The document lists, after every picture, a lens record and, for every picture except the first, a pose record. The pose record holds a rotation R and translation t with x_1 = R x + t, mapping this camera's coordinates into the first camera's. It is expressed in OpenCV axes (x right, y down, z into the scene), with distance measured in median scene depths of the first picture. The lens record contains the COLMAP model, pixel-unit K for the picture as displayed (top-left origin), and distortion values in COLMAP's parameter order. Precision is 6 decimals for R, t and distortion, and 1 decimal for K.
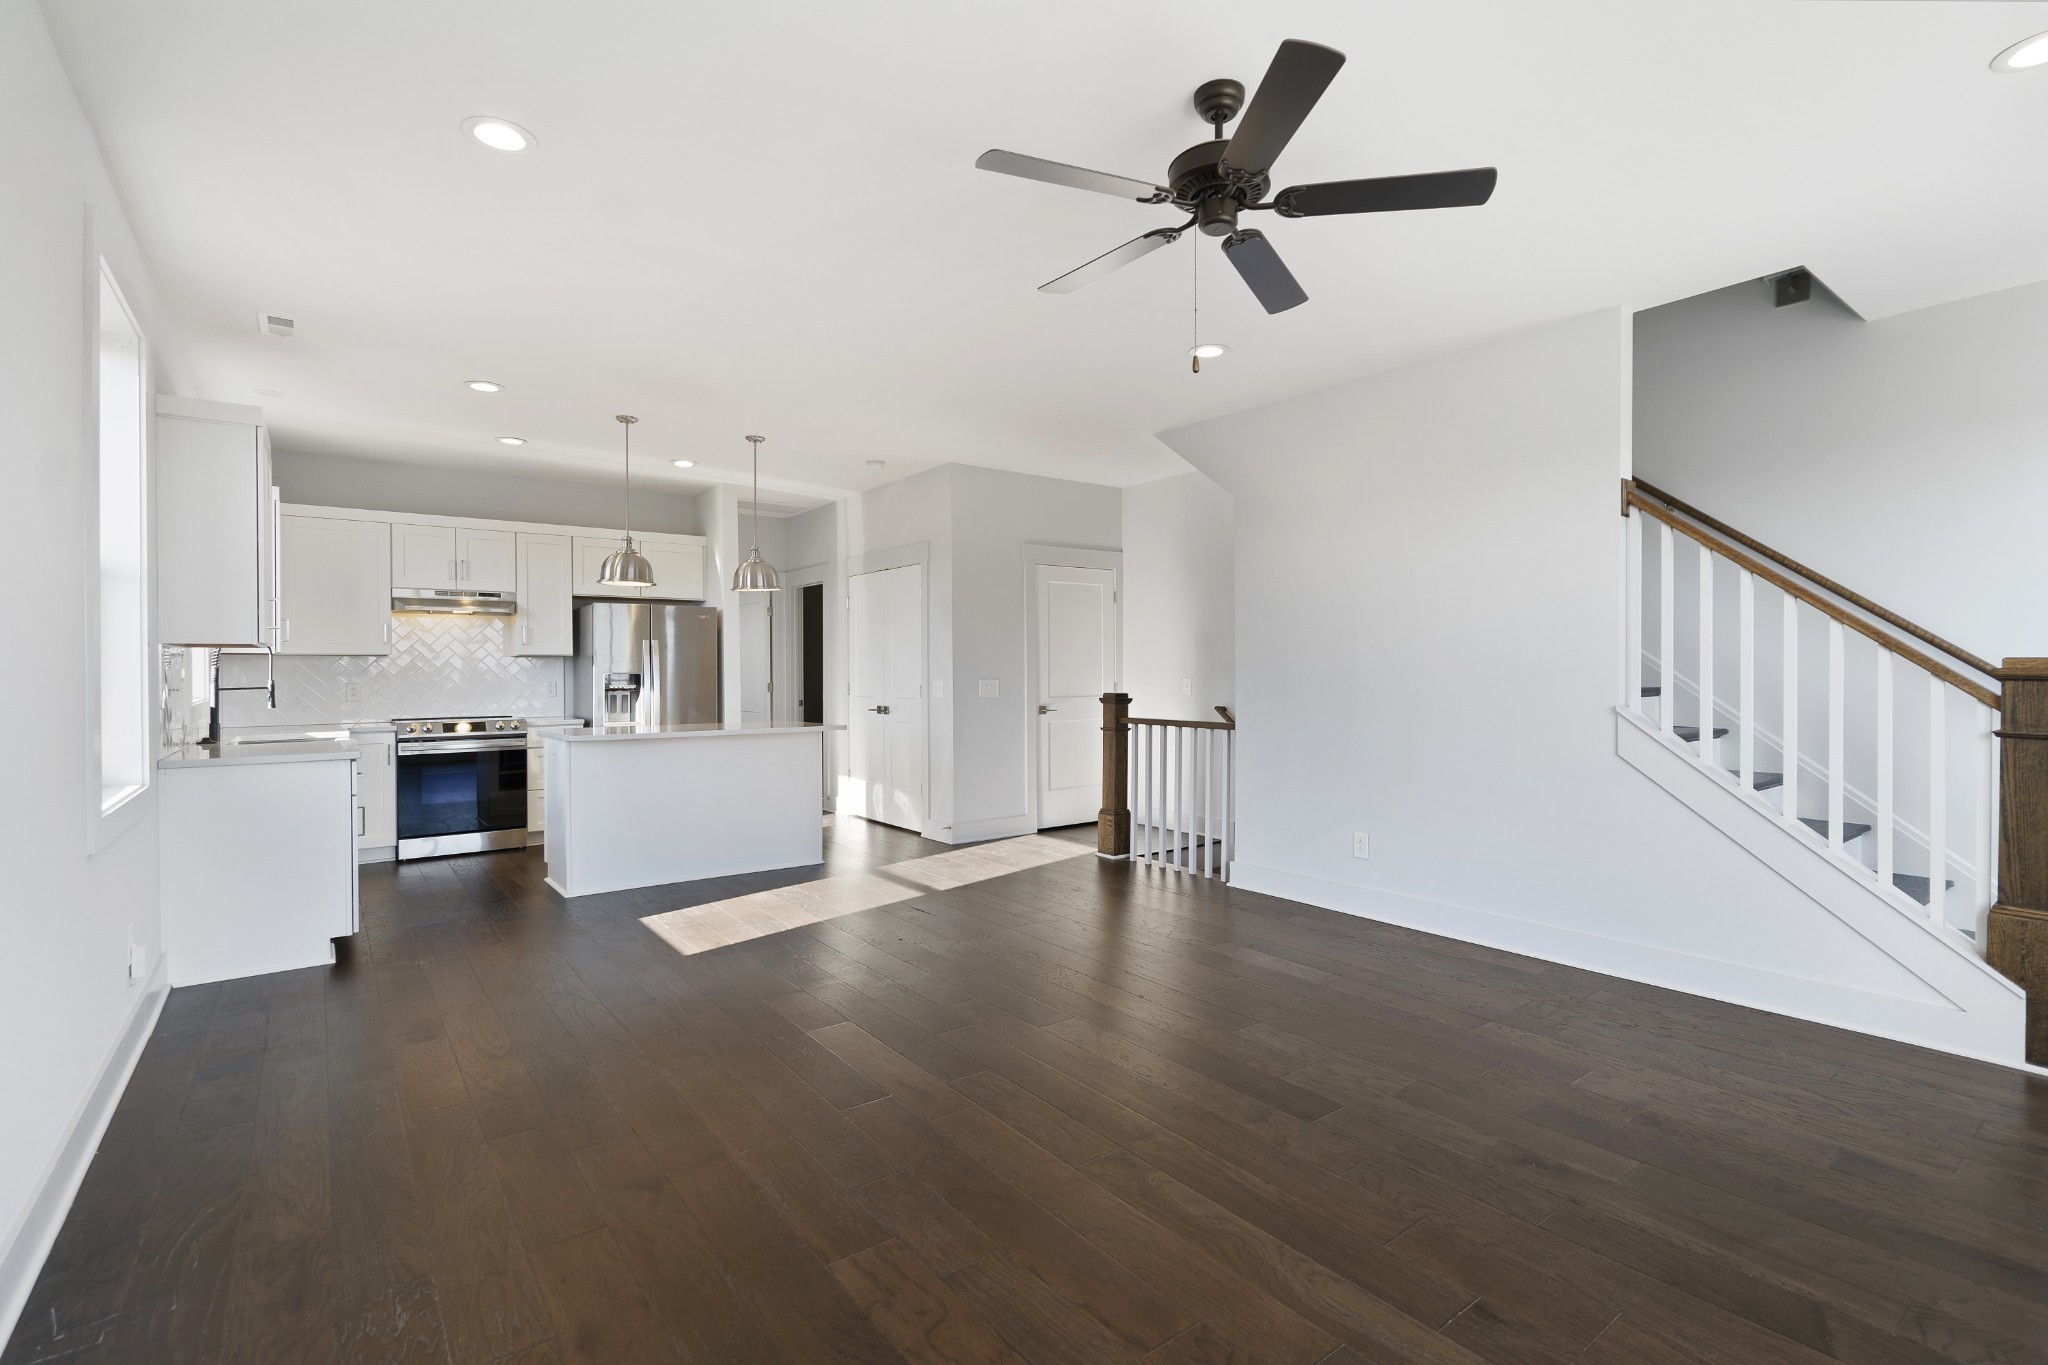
lens RADIAL K [[998.0, 0, 1059.0], [0, 998.0, 677.3], [0, 0, 1]] dist [-0.002871, -0.000264]
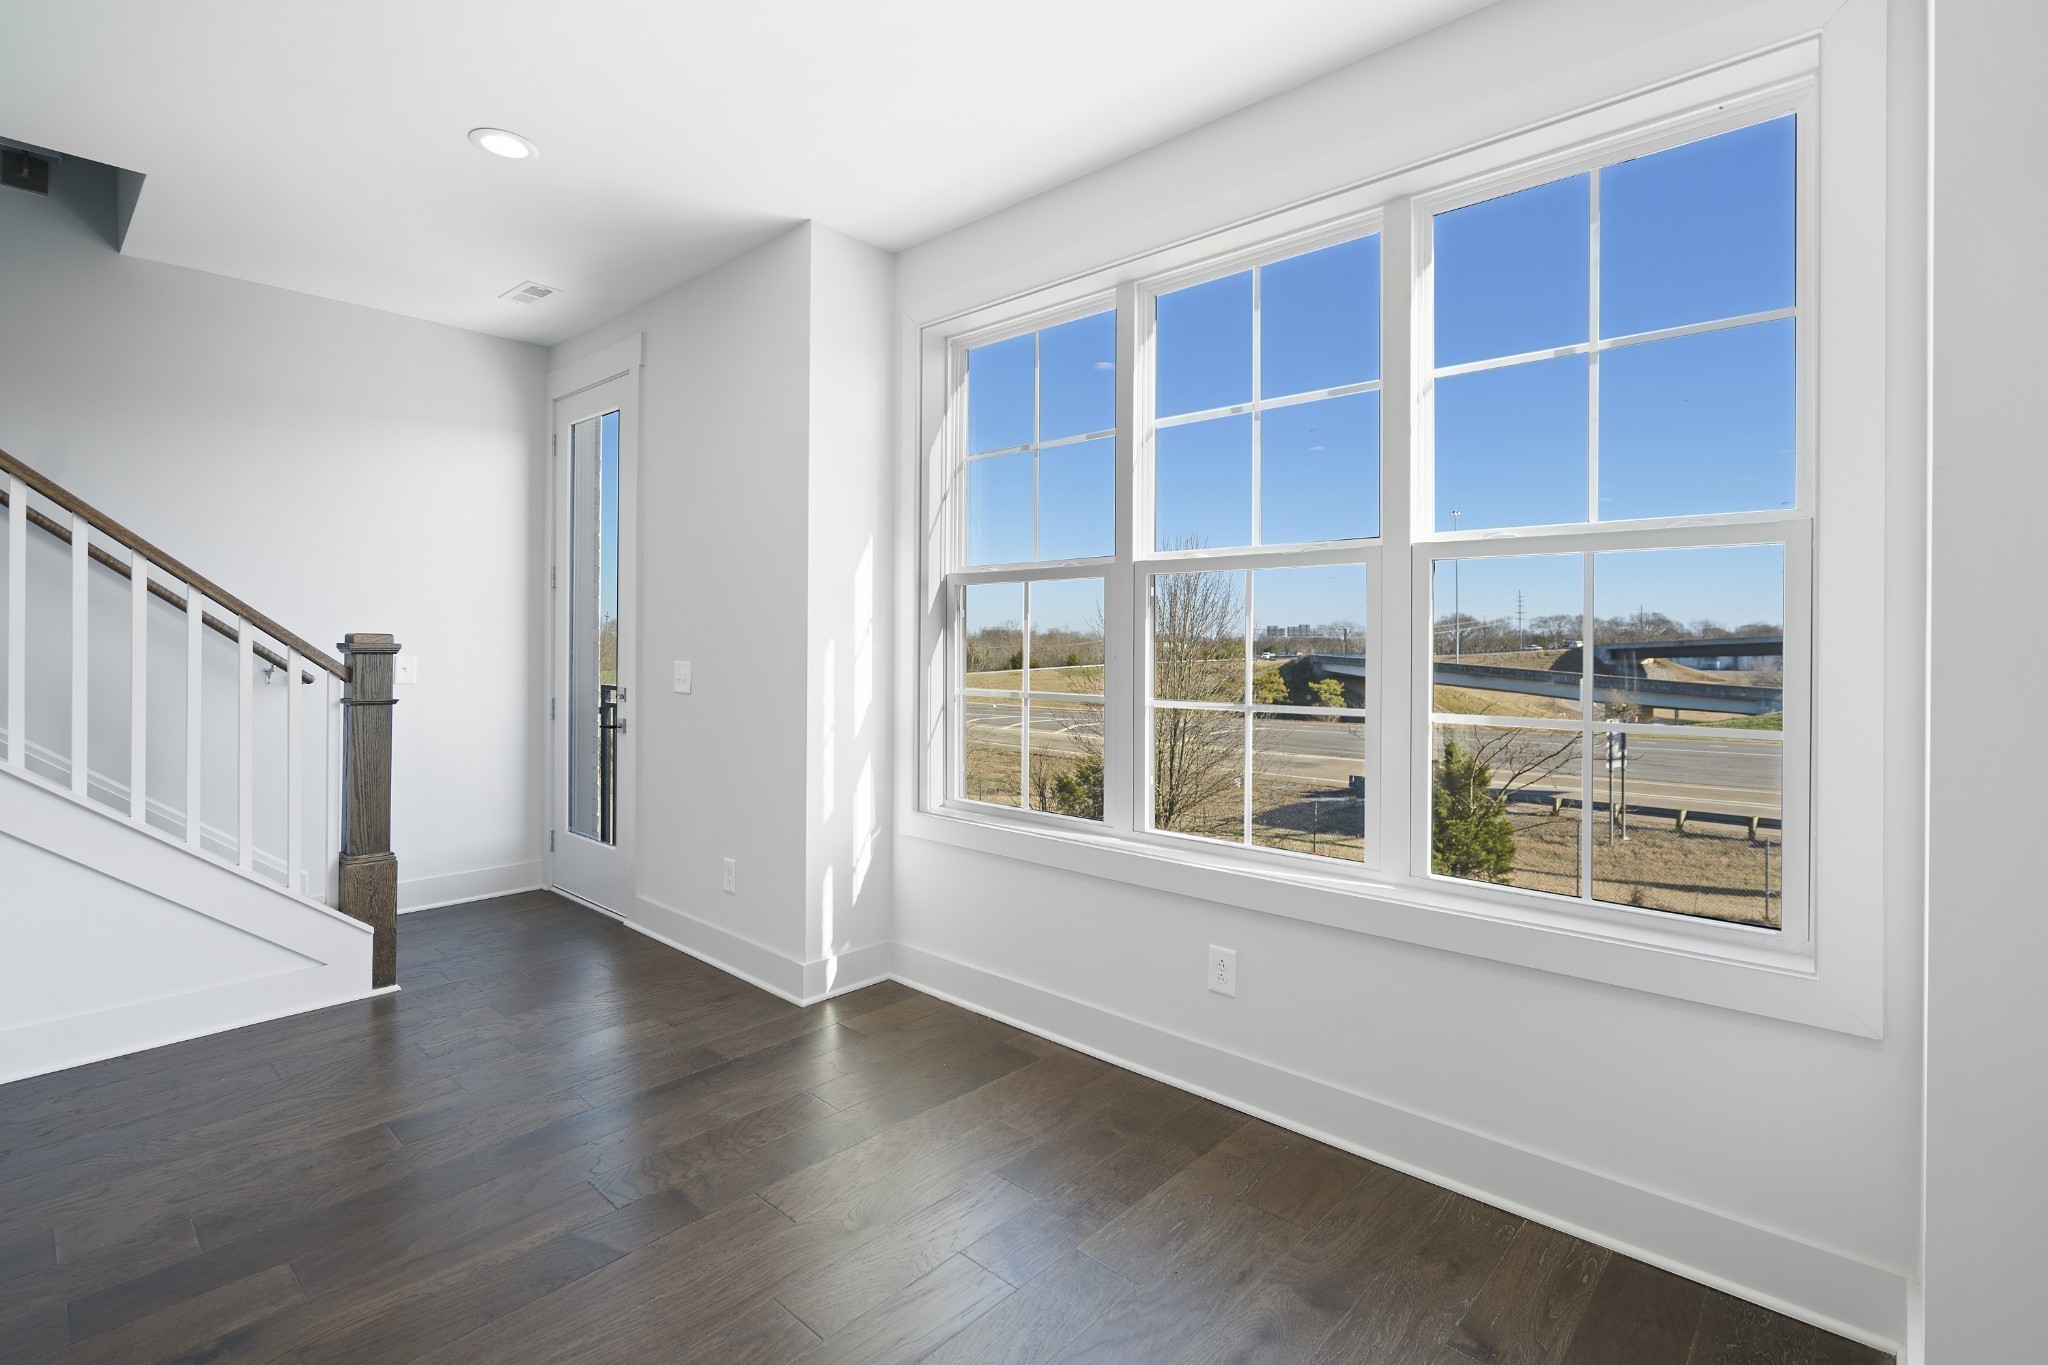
lens RADIAL K [[949.2, 0, 1019.1], [0, 949.2, 640.9], [0, 0, 1]] dist [-0.001994, -0.000175]
pose [[-0.179901, -0.000419, 0.983685, -0.223554], [0.000814, 1.000000, 0.000575, -0.011129], [-0.983684, 0.000904, -0.179901, 0.457301]]
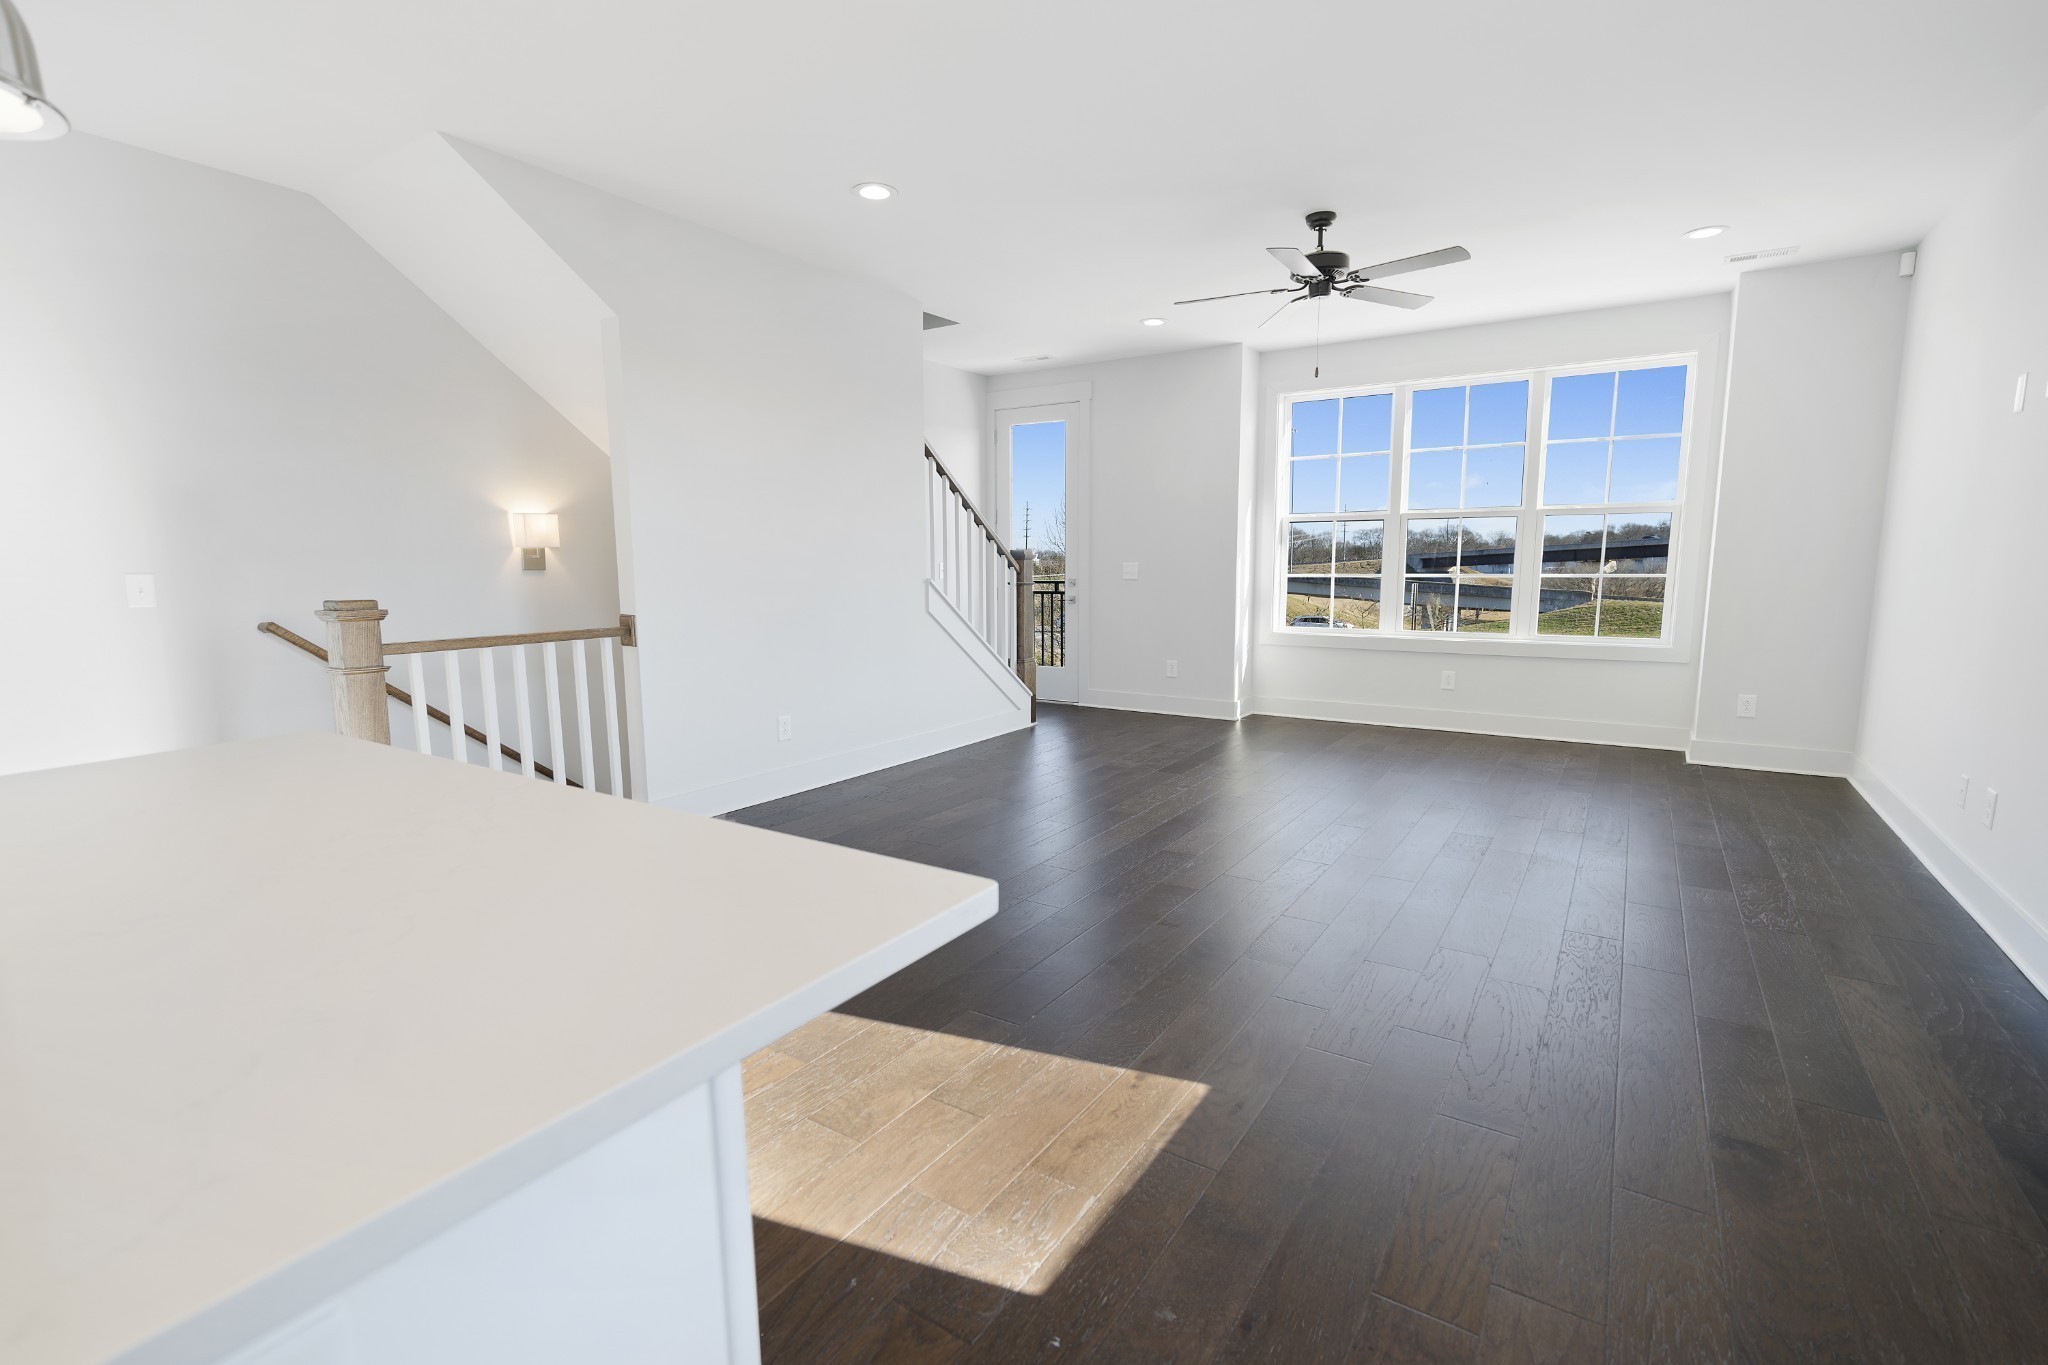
lens RADIAL K [[933.2, 0, 1028.5], [0, 933.2, 687.1], [0, 0, 1]] dist [-0.002211, -0.000235]
pose [[-0.339199, -0.126262, 0.932203, -1.130670], [0.014349, 0.990142, 0.139331, -0.004681], [-0.940605, 0.060637, -0.334043, 1.823362]]
